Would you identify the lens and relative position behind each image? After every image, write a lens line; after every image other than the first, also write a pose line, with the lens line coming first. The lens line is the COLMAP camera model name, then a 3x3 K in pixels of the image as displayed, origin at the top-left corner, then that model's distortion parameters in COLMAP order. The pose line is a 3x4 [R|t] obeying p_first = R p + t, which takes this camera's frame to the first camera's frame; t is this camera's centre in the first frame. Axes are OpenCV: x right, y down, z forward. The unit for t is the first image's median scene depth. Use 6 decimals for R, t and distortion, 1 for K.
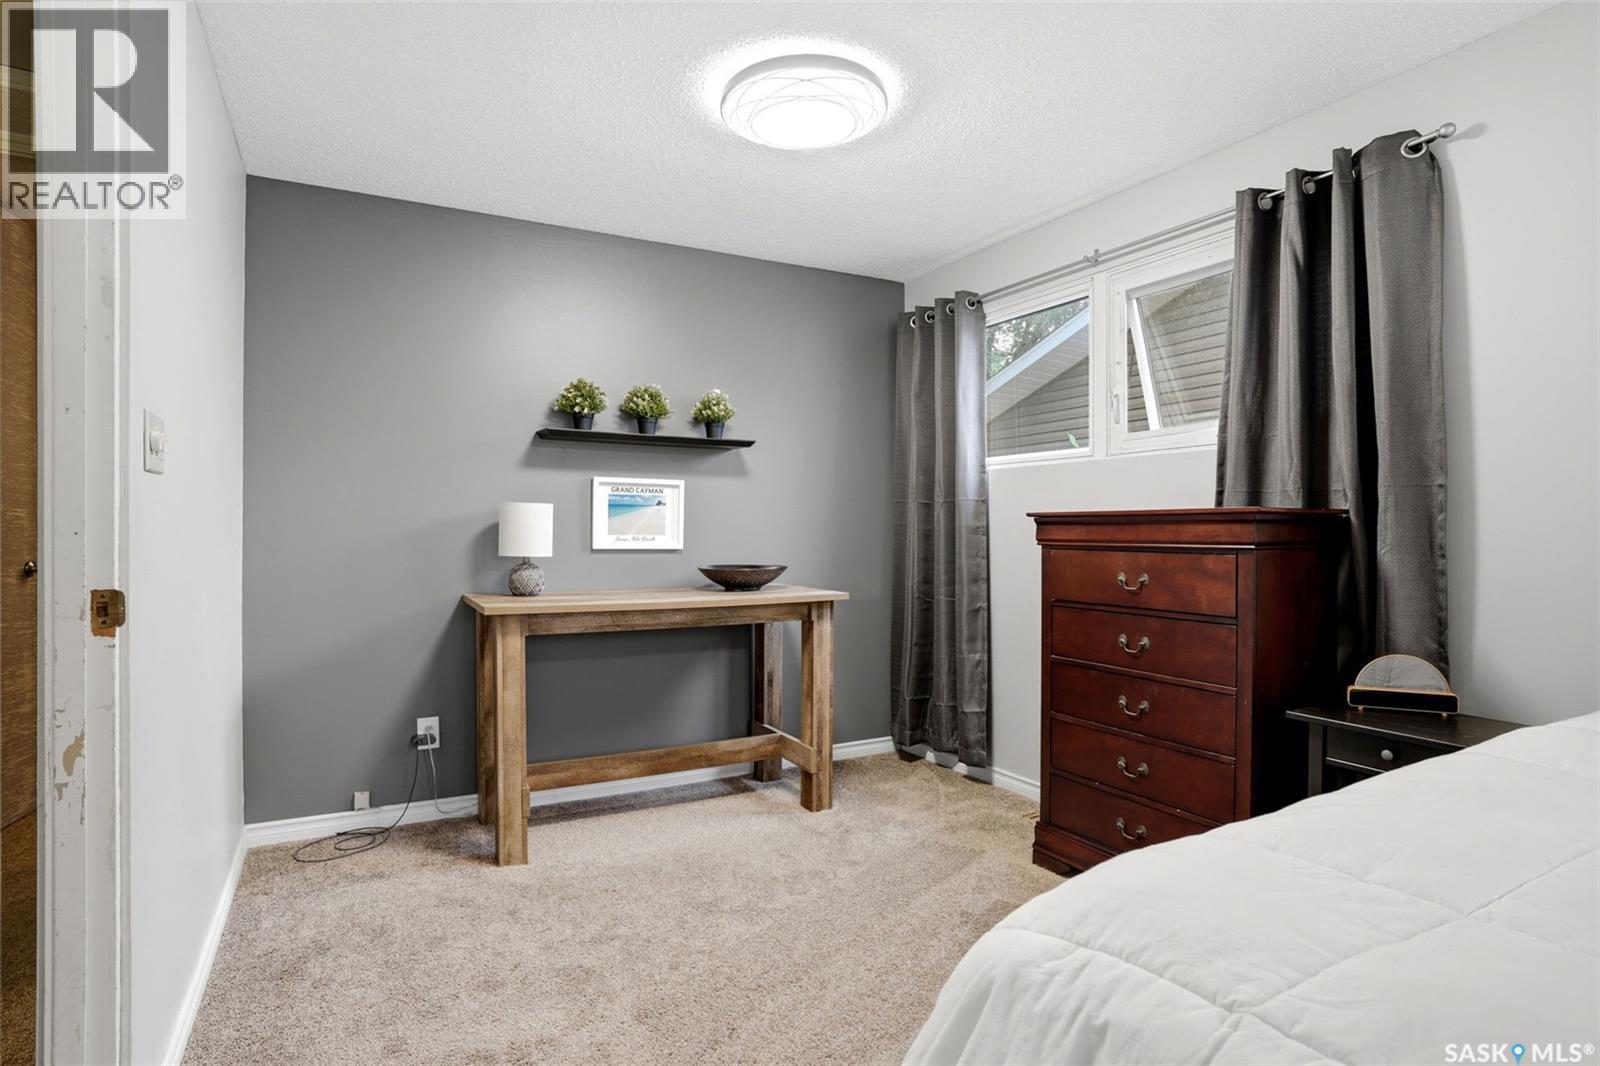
lens RADIAL K [[794.1, 0, 801.2], [0, 794.1, 534.0], [0, 0, 1]] dist [-0.067767, 0.028246]
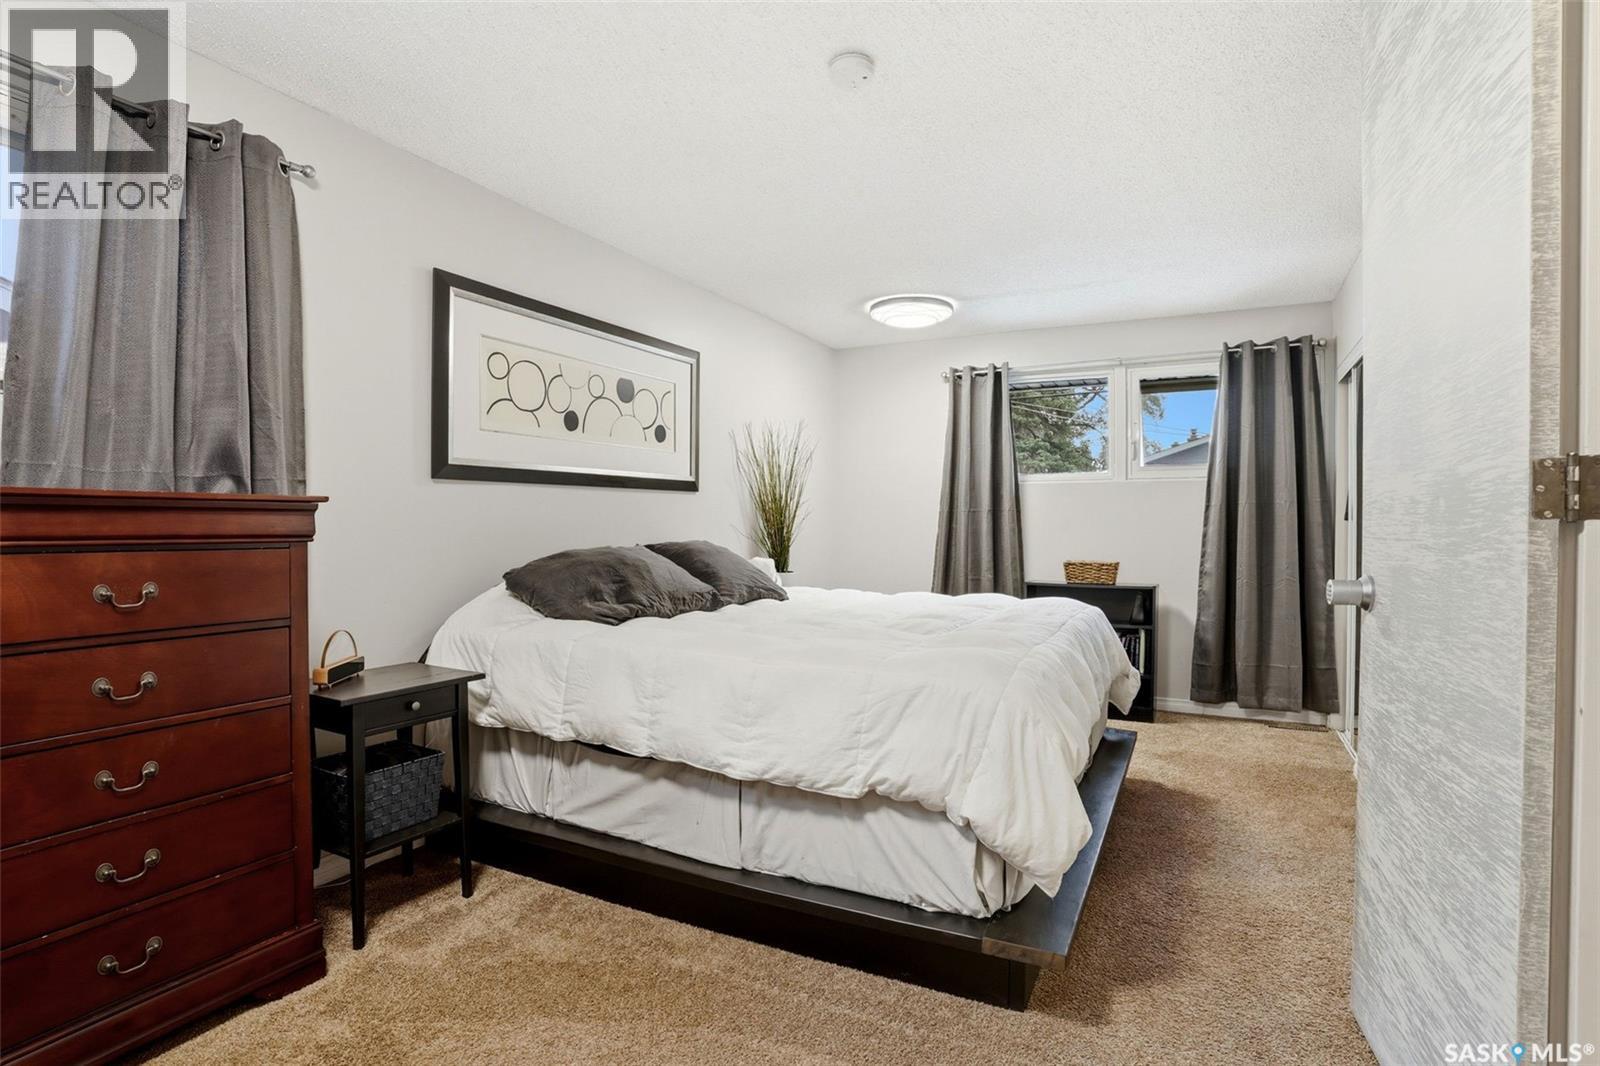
lens RADIAL K [[794.1, 0, 801.9], [0, 794.1, 531.3], [0, 0, 1]] dist [-0.067767, 0.028246]
pose [[-0.519564, -0.014521, 0.854308, -0.456014], [-0.006014, 0.999893, 0.013339, -0.007348], [-0.854410, 0.001793, -0.519596, 0.854860]]
